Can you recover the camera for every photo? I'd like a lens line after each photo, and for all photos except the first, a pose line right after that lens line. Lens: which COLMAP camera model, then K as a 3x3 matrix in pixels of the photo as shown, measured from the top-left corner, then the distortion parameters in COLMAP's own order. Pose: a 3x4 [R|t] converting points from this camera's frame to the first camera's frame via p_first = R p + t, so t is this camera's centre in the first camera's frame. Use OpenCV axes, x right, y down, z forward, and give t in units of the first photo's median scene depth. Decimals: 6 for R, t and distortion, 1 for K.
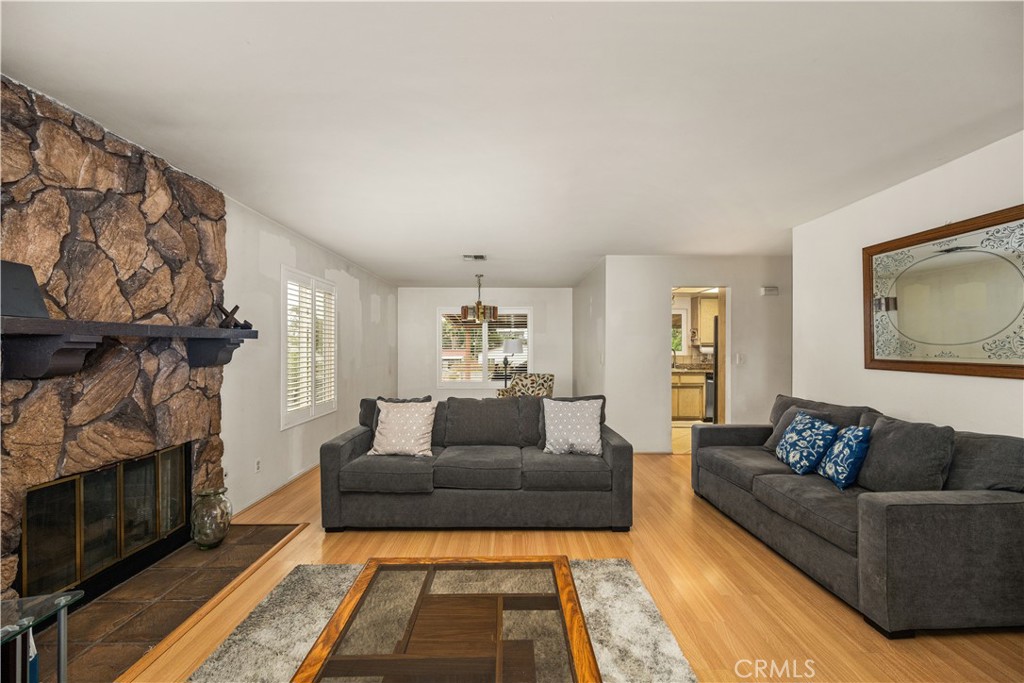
lens RADIAL K [[414.6, 0, 514.8], [0, 414.6, 345.1], [0, 0, 1]] dist [-0.001189, 0.000330]
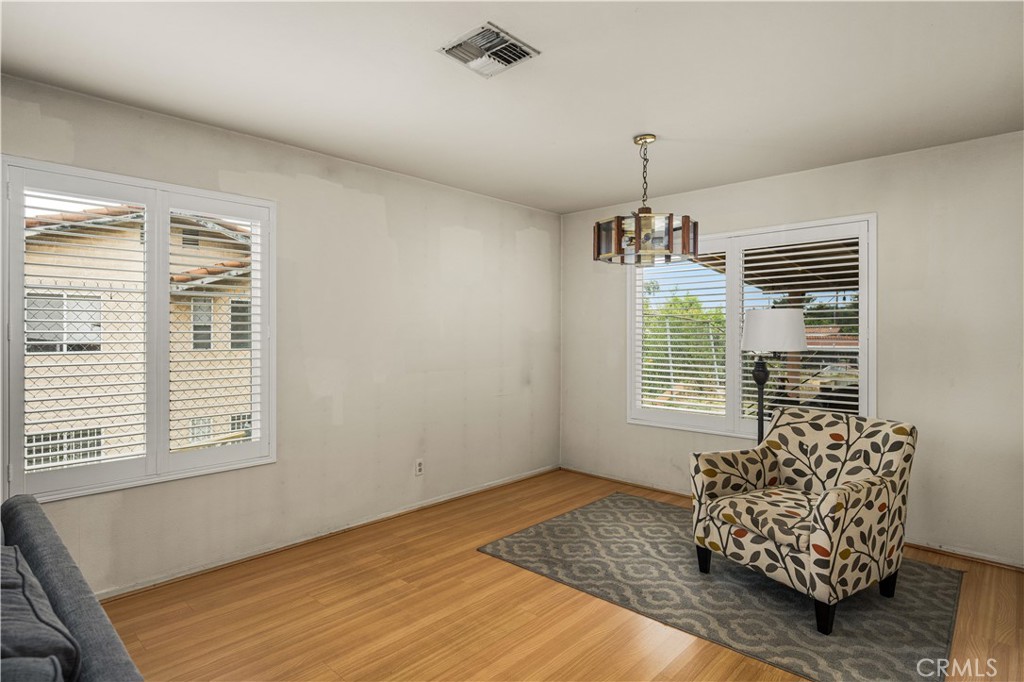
lens RADIAL K [[539.0, 0, 512.0], [0, 539.0, 341.0], [0, 0, 1]] dist [0.000708, 0.000119]
pose [[0.716667, 0.007352, -0.697377, 0.384087], [0.003185, 0.999900, 0.013815, 0.012445], [0.697408, -0.012122, 0.716572, 1.336508]]
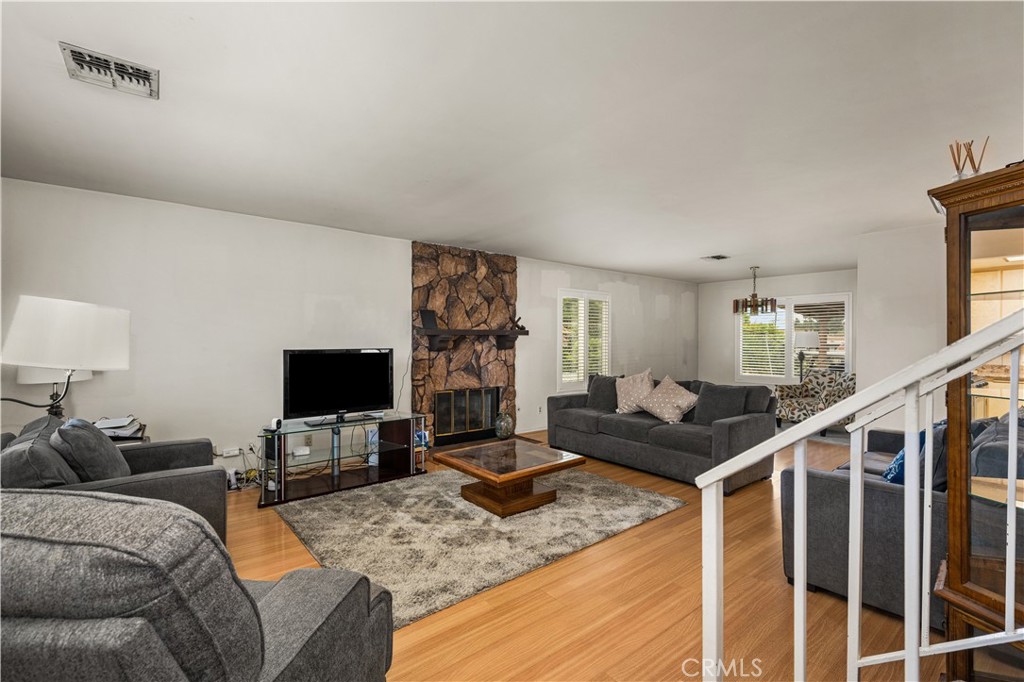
lens RADIAL K [[455.2, 0, 508.0], [0, 455.2, 344.7], [0, 0, 1]] dist [0.001343, 0.000165]
pose [[0.611128, 0.011161, -0.791453, 0.966115], [0.001171, 0.999887, 0.015005, -0.003304], [0.791531, -0.010097, 0.611045, -0.299060]]
